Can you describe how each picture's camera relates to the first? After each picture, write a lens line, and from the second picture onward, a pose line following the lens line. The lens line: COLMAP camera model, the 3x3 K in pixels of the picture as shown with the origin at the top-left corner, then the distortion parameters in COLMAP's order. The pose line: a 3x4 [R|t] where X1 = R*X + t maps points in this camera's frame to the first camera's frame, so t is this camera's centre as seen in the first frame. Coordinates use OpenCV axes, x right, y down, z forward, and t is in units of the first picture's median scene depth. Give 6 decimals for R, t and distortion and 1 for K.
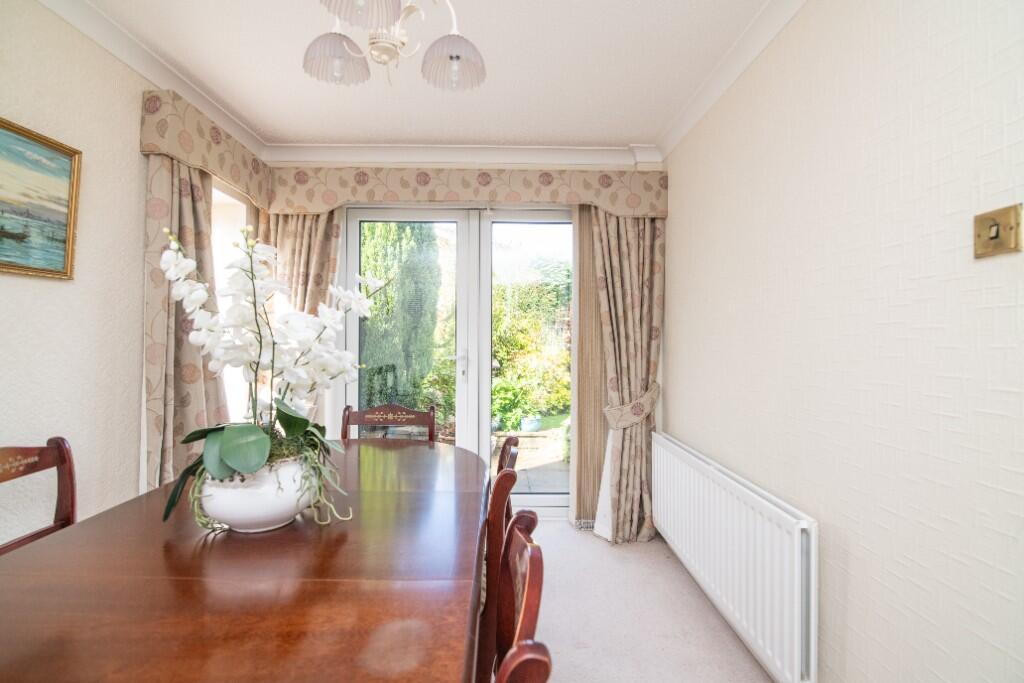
lens RADIAL K [[468.1, 0, 514.9], [0, 468.1, 341.3], [0, 0, 1]] dist [-0.020795, 0.000869]
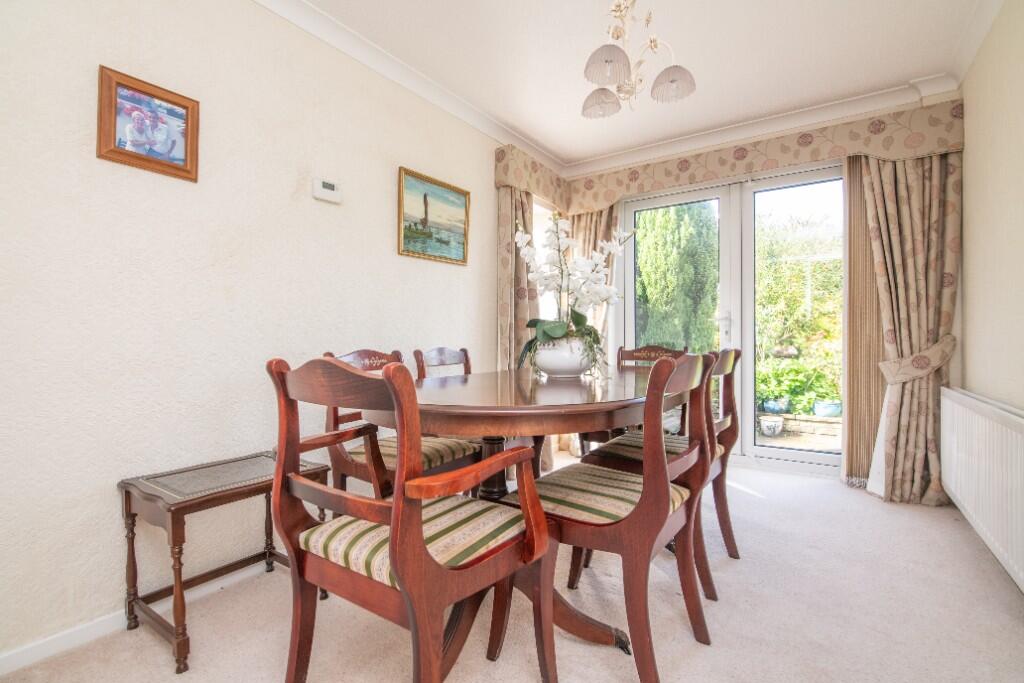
lens RADIAL K [[468.1, 0, 508.1], [0, 468.1, 341.0], [0, 0, 1]] dist [-0.020795, 0.000869]
pose [[0.813487, -0.008429, -0.581522, 0.124707], [0.007808, 0.999963, -0.003571, 0.097976], [0.581530, -0.001635, 0.813523, -0.222032]]
